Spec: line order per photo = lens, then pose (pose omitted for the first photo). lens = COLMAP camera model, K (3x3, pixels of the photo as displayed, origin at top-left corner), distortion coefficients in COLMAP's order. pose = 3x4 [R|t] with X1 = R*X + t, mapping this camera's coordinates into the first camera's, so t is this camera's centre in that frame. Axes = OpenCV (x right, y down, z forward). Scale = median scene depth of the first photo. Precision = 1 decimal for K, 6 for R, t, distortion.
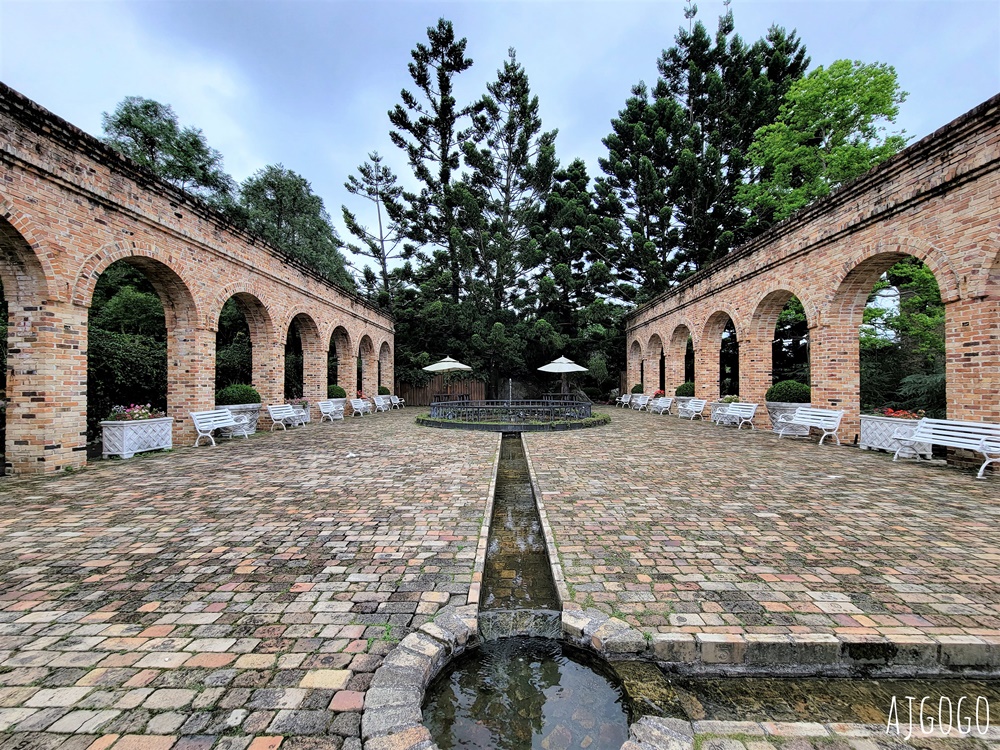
lens RADIAL K [[406.5, 0, 507.2], [0, 406.5, 380.6], [0, 0, 1]] dist [0.001762, -0.003101]
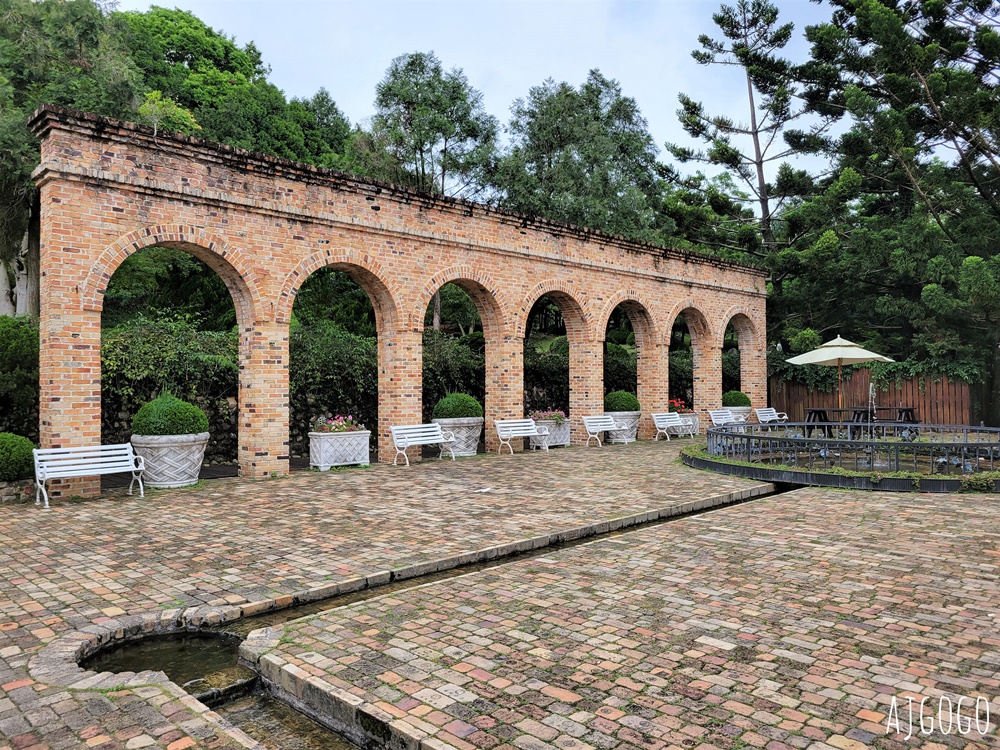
lens RADIAL K [[745.2, 0, 498.4], [0, 745.2, 374.5], [0, 0, 1]] dist [0.050799, -0.030515]
pose [[0.717405, -0.008321, -0.696607, 0.715630], [0.009320, 0.999954, -0.002347, -0.038845], [0.696594, -0.004809, 0.717449, -0.008457]]
